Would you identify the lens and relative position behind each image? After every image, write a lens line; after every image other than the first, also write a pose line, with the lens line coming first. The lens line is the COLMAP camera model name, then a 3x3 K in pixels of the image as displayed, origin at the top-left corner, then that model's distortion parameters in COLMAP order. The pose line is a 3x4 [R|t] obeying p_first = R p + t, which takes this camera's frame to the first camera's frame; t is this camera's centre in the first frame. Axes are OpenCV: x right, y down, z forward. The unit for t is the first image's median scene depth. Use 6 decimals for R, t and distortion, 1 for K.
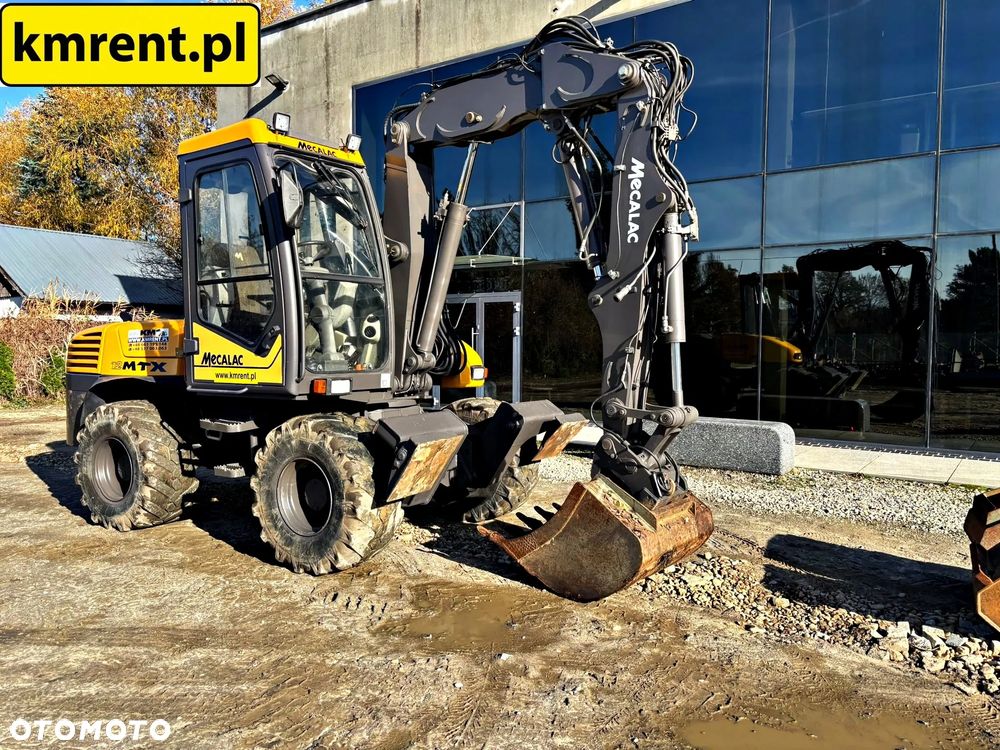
lens RADIAL K [[764.4, 0, 506.6], [0, 764.4, 373.3], [0, 0, 1]] dist [0.061509, -0.062306]
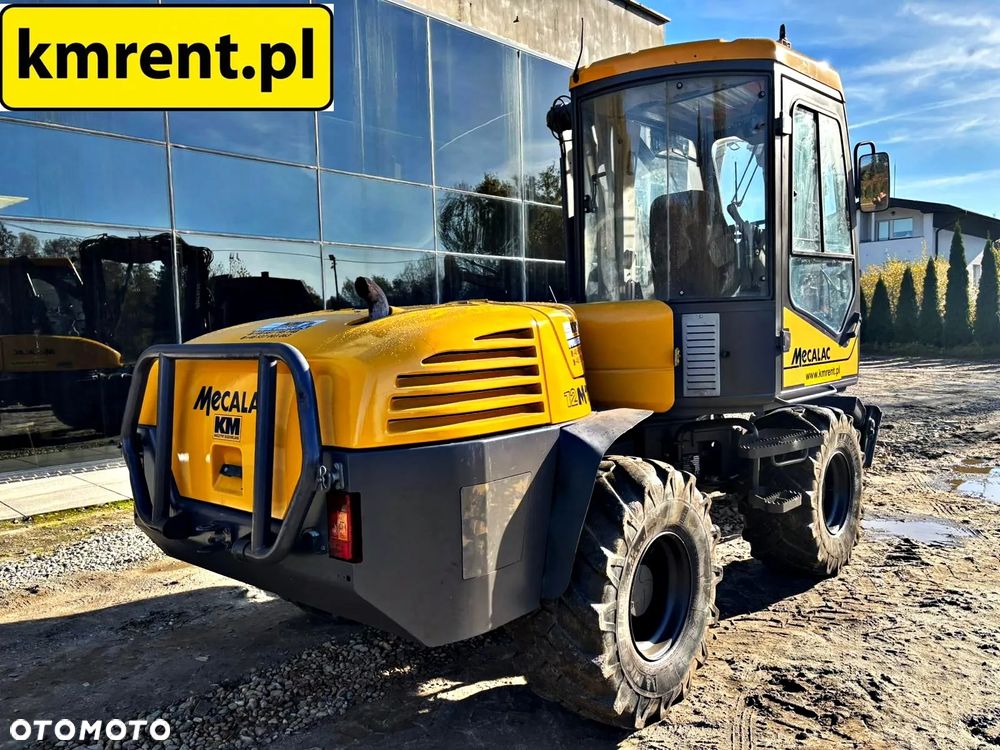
lens RADIAL K [[767.3, 0, 500.0], [0, 767.3, 375.0], [0, 0, 1]] dist [0.061277, -0.065148]
pose [[0.123497, -0.067926, 0.990017, -1.223917], [0.072284, 0.995620, 0.059293, -0.069285], [-0.989709, 0.064240, 0.127866, 1.247767]]
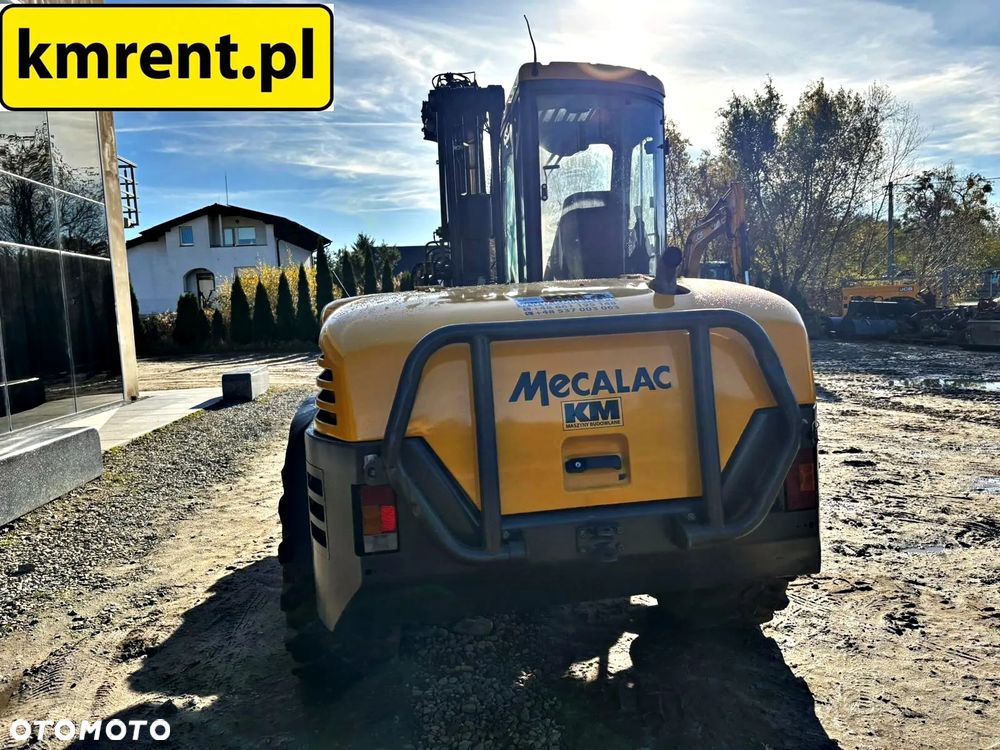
lens RADIAL K [[767.3, 0, 500.0], [0, 767.3, 375.0], [0, 0, 1]] dist [0.061277, -0.065148]
pose [[-0.687678, -0.034610, 0.725190, -0.997414], [0.080487, 0.989072, 0.123527, -0.099124], [-0.721540, 0.143315, -0.677378, 1.877845]]
